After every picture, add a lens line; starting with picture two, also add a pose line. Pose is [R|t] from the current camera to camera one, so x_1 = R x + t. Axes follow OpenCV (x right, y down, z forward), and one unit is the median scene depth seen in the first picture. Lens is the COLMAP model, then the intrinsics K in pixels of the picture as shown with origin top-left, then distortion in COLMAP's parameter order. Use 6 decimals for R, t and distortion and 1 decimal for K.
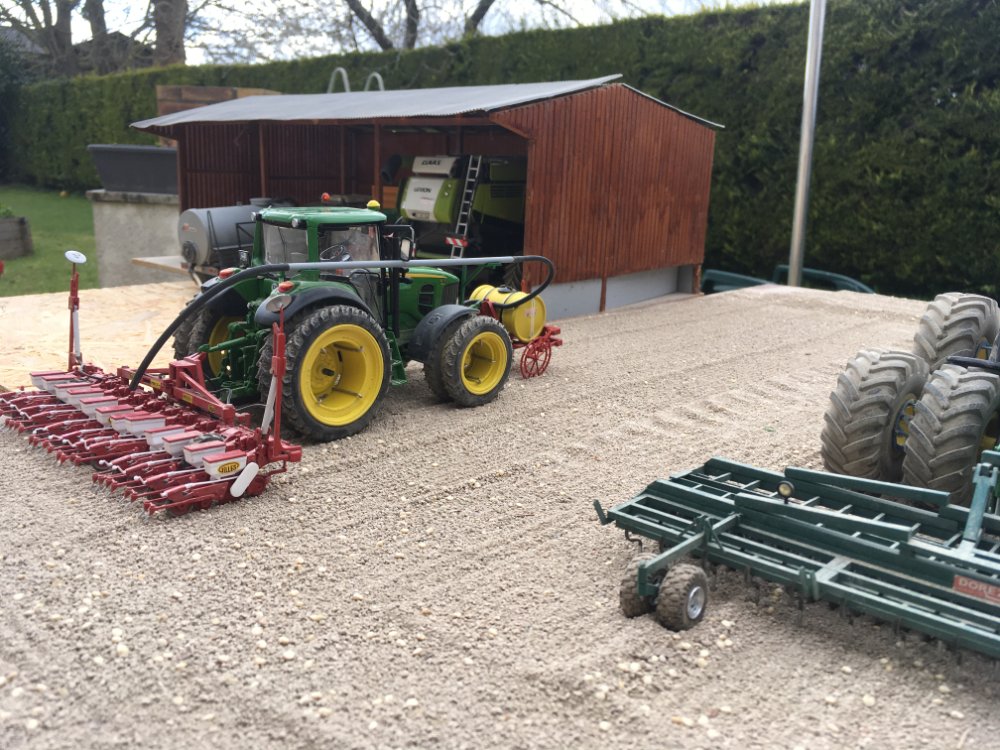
lens RADIAL K [[873.4, 0, 500.0], [0, 873.4, 375.0], [0, 0, 1]] dist [0.070472, -0.114748]
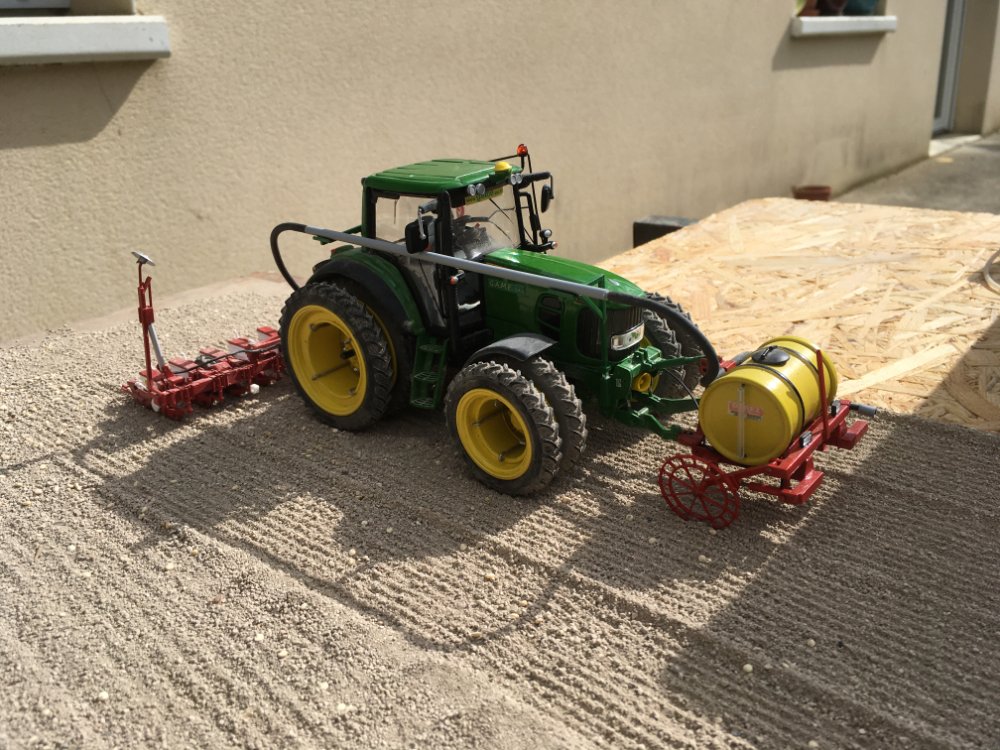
lens RADIAL K [[873.4, 0, 500.0], [0, 873.4, 375.0], [0, 0, 1]] dist [0.070472, -0.114748]
pose [[0.040763, 0.327791, -0.943871, 0.339079], [-0.187438, 0.930394, 0.315016, -0.151407], [0.981430, 0.164077, 0.099366, 0.550892]]
